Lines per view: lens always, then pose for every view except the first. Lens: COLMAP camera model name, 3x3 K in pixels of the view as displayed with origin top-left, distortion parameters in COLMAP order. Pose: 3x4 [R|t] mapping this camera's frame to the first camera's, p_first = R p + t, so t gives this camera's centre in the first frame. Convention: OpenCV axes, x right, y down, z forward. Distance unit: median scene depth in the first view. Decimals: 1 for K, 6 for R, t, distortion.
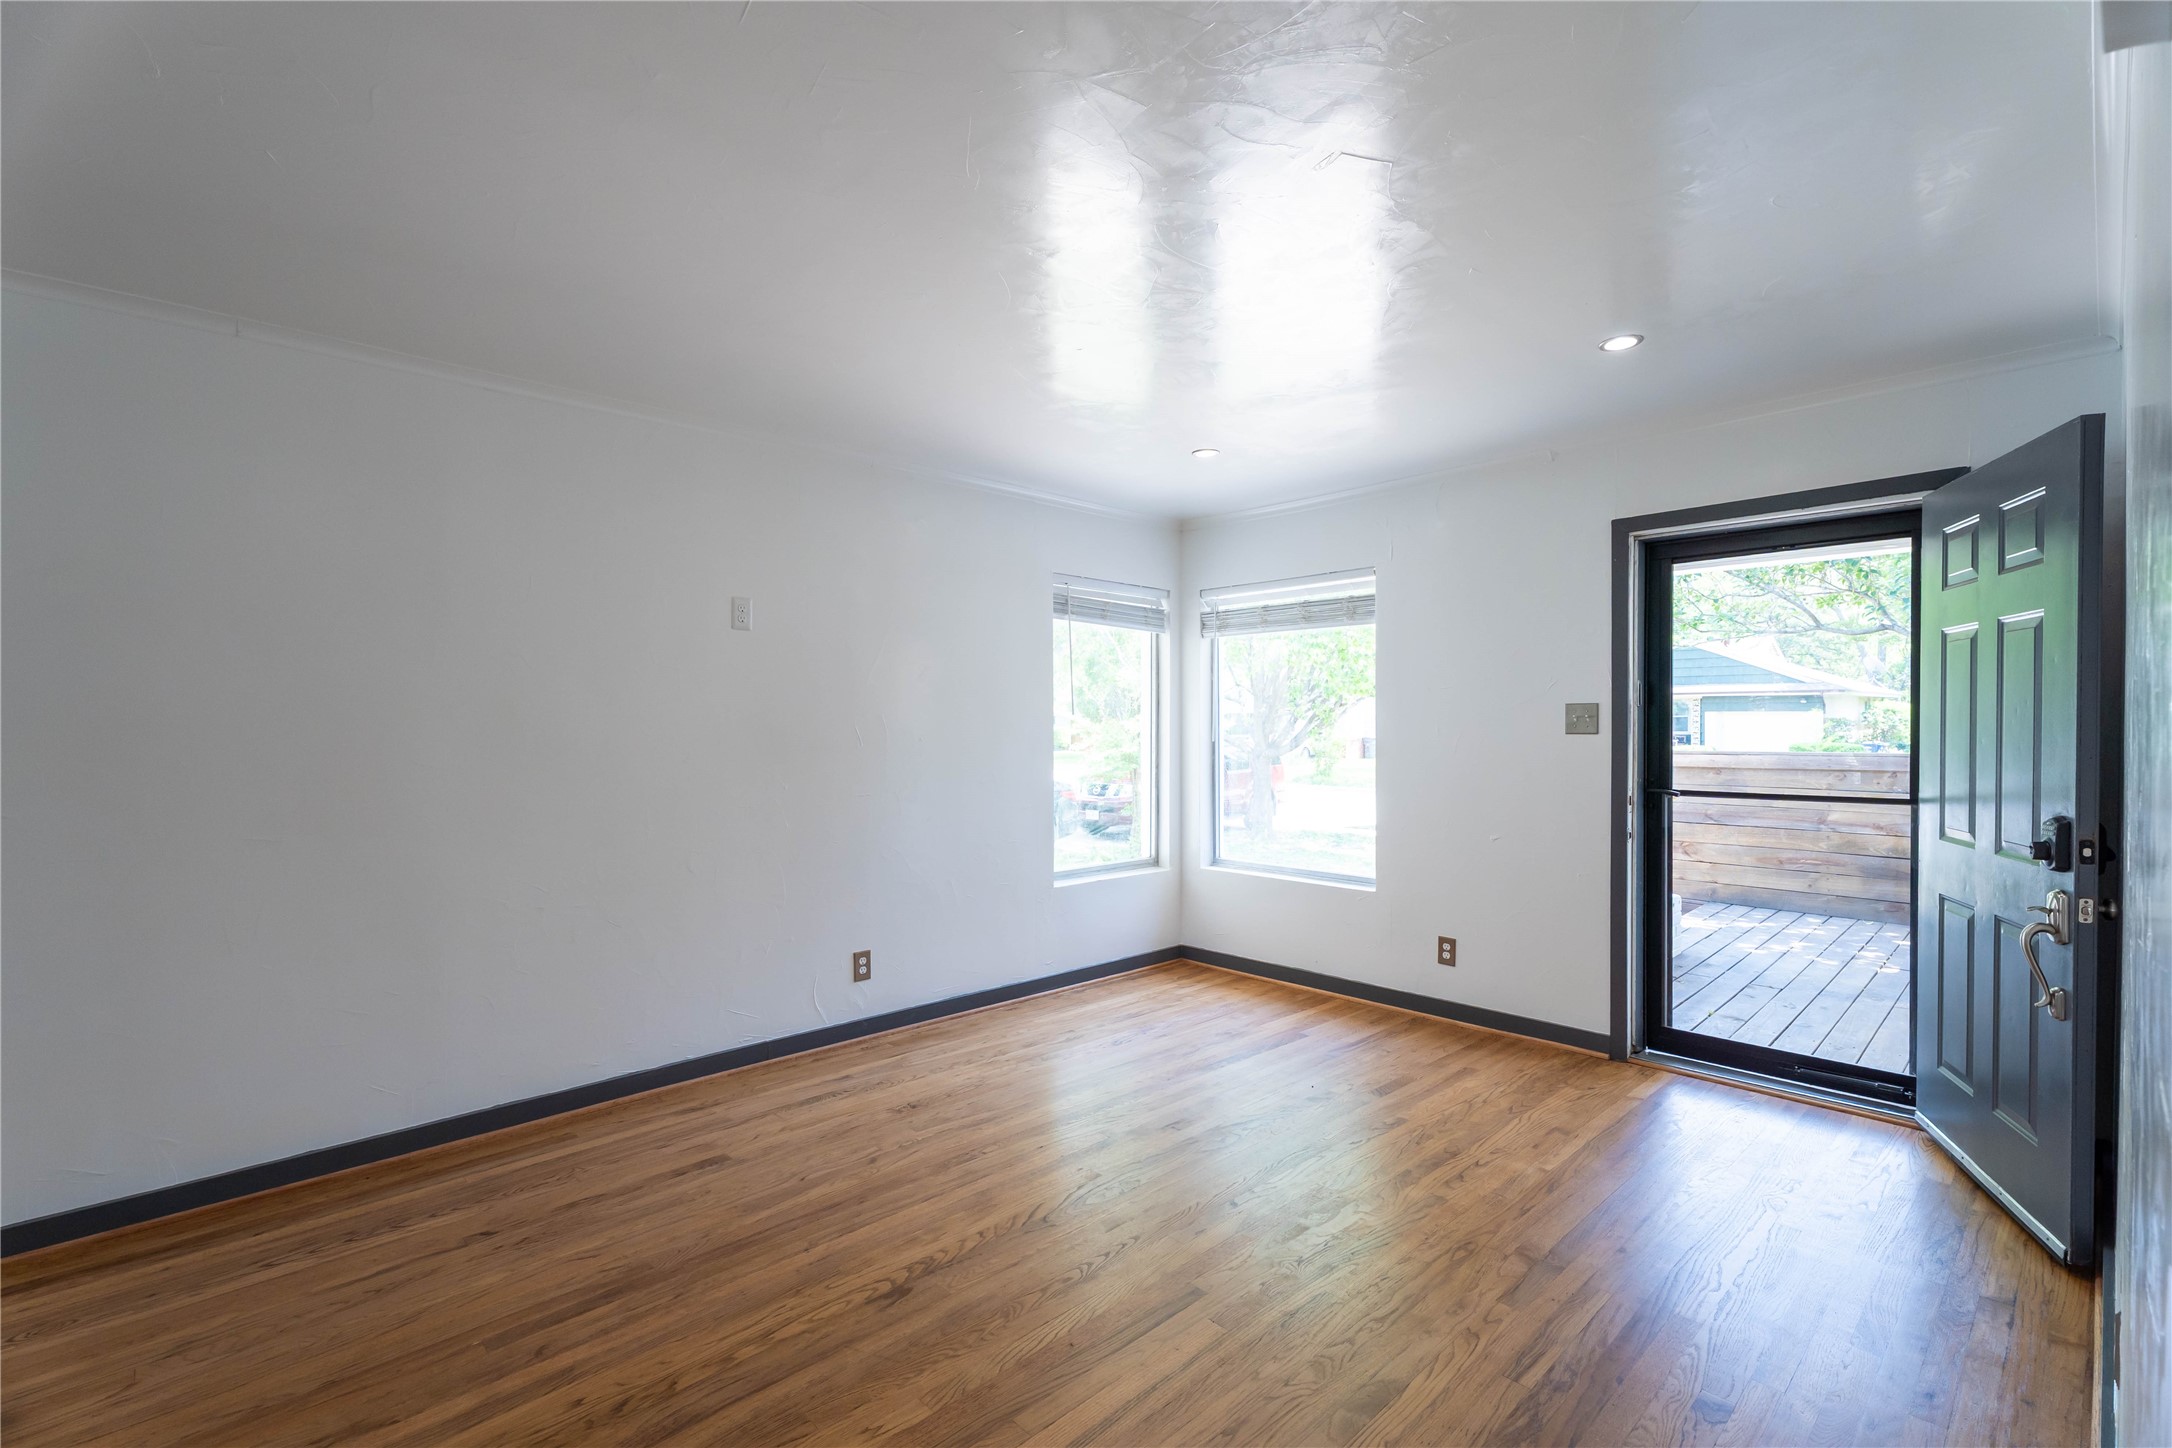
lens RADIAL K [[974.8, 0, 1086.7], [0, 974.8, 730.6], [0, 0, 1]] dist [0.002179, -0.000505]
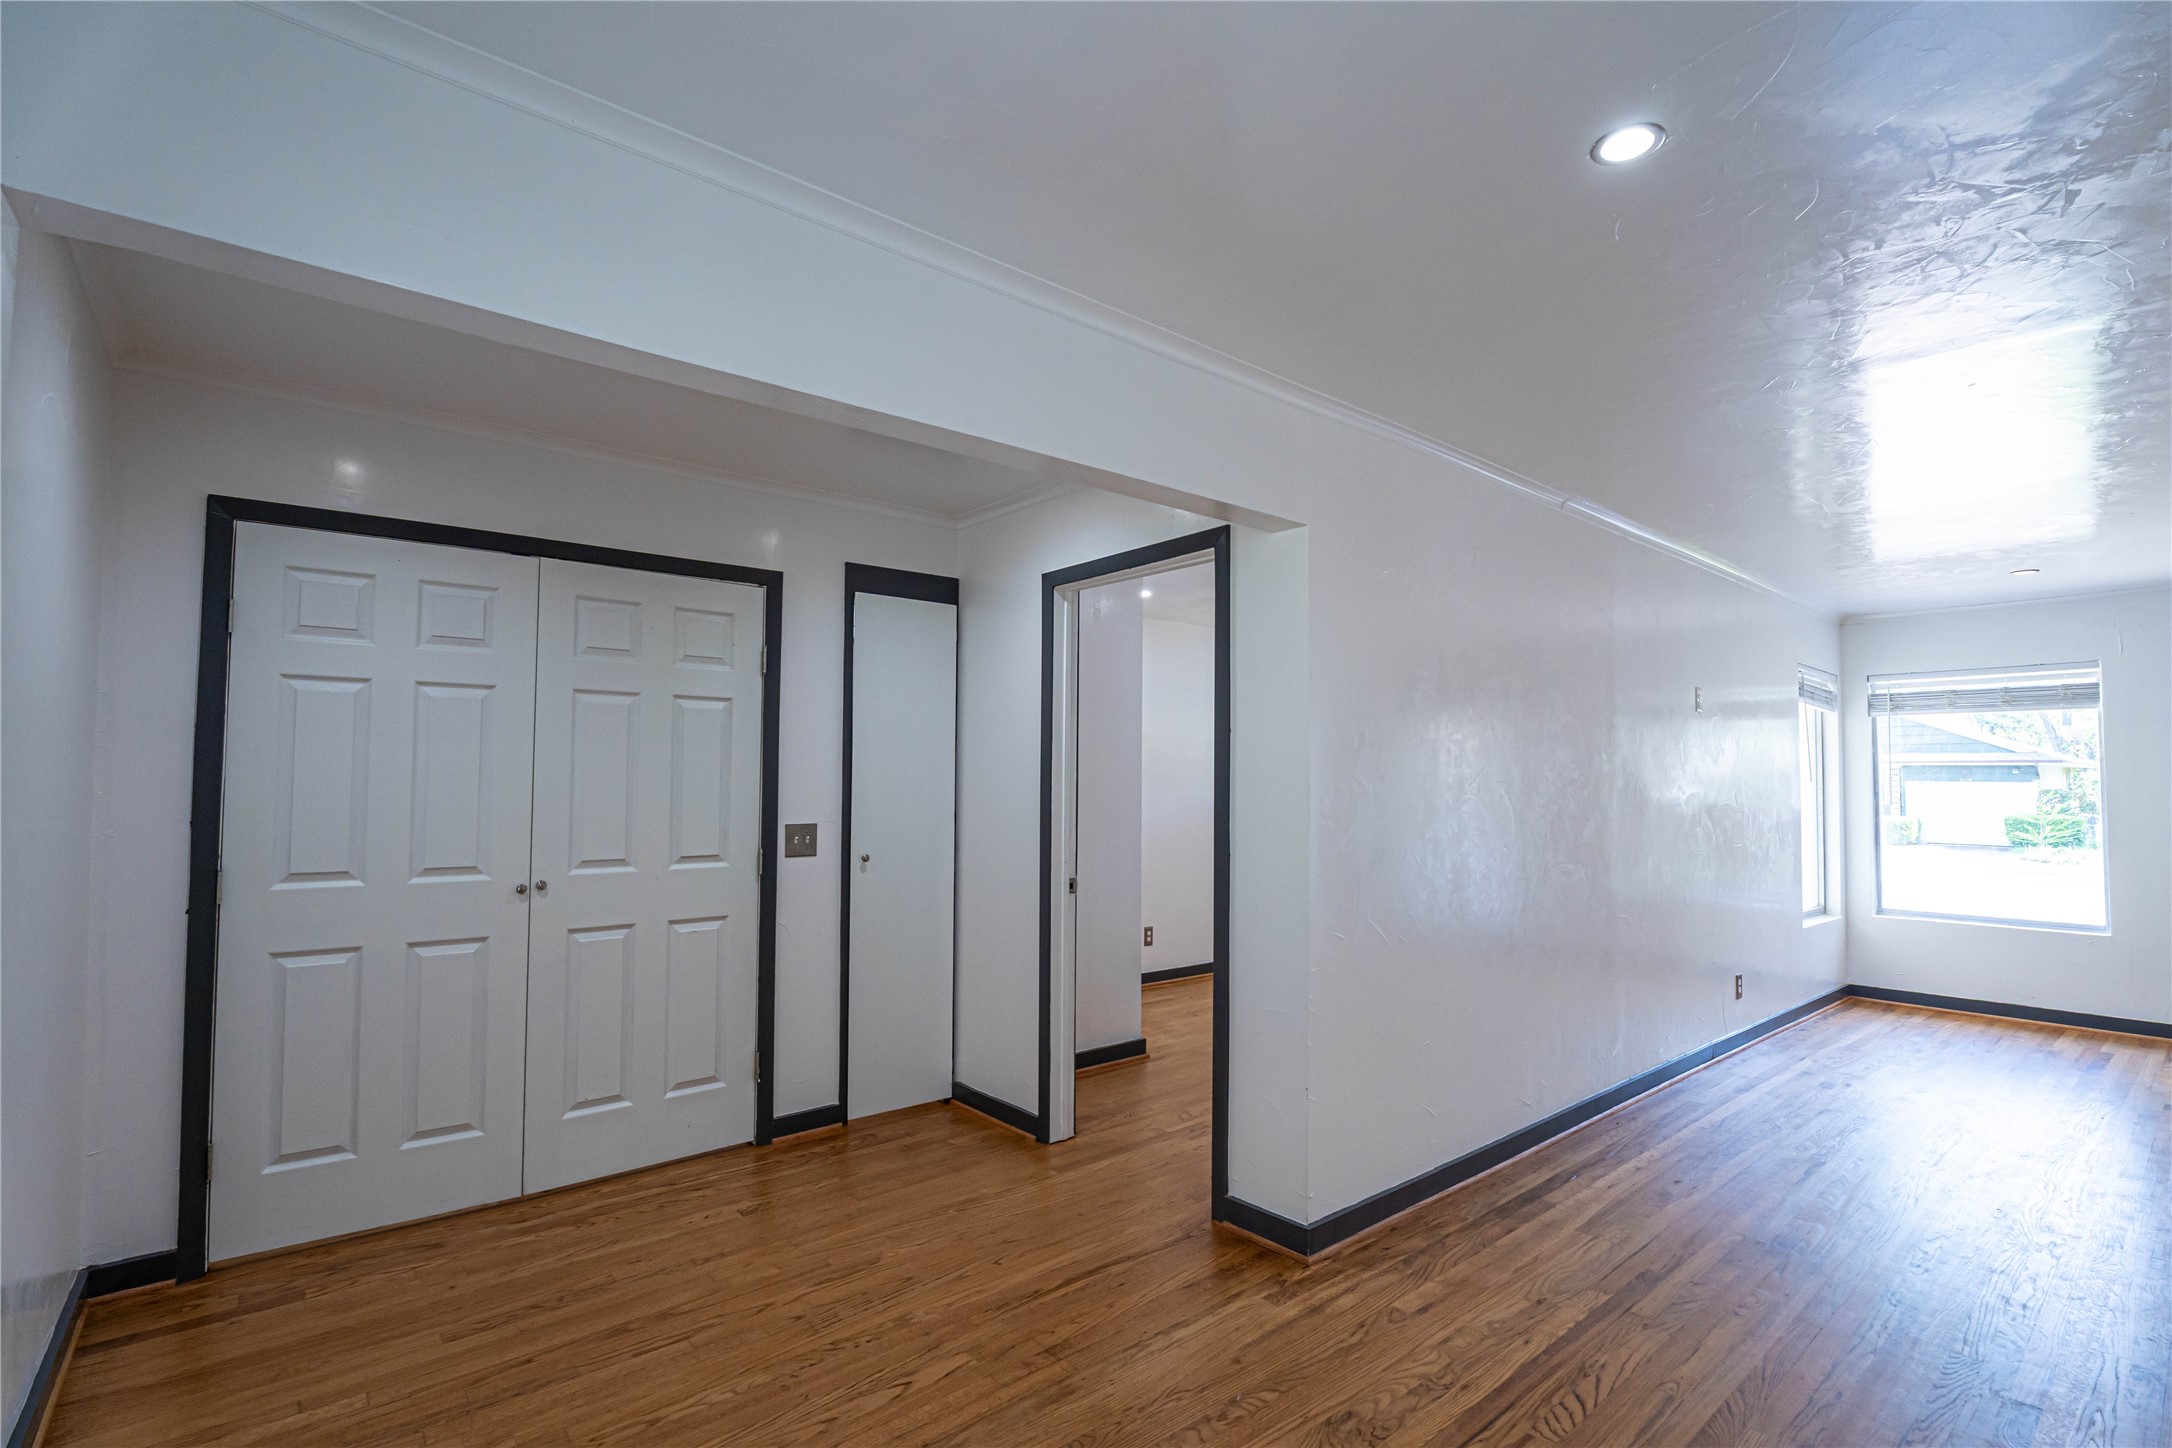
lens RADIAL K [[994.0, 0, 1091.8], [0, 994.0, 750.6], [0, 0, 1]] dist [-0.003464, -0.000537]
pose [[0.998073, 0.009023, -0.061391, -0.961173], [-0.011592, 0.999067, -0.041606, 0.006769], [0.060959, 0.042238, 0.997246, -0.300891]]
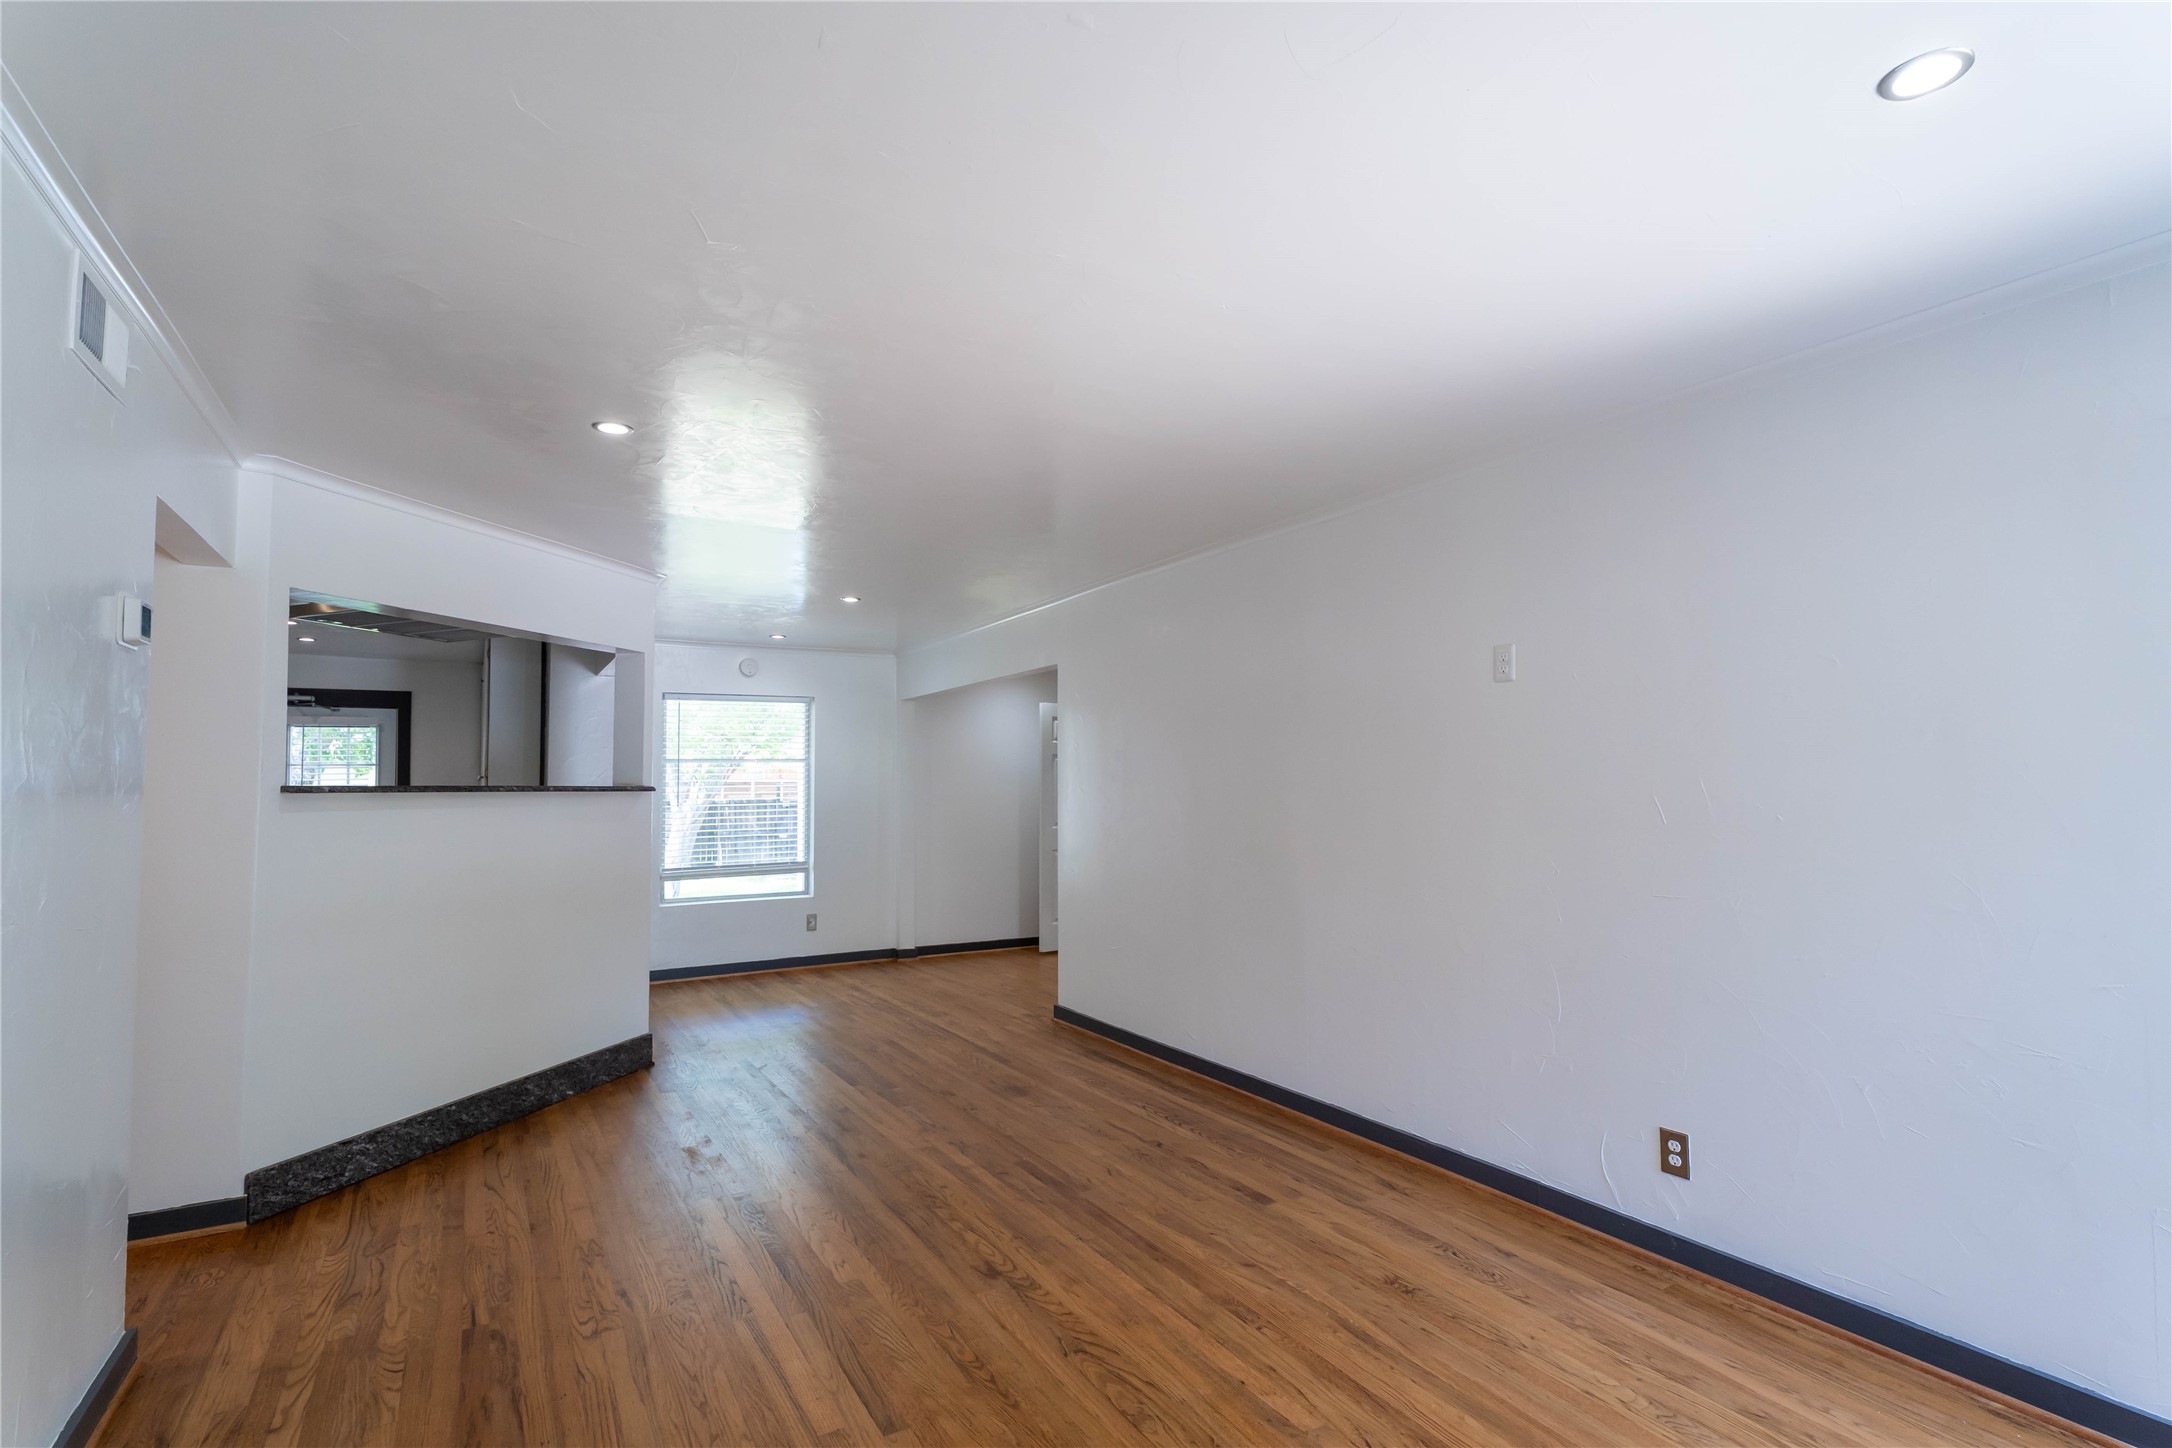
lens RADIAL K [[1023.3, 0, 1081.2], [0, 1023.3, 743.3], [0, 0, 1]] dist [0.001412, -0.000231]
pose [[-0.229326, -0.038629, -0.972583, 0.556022], [-0.006419, 0.999250, -0.038174, -0.010730], [0.973329, -0.002512, -0.229402, 0.762607]]
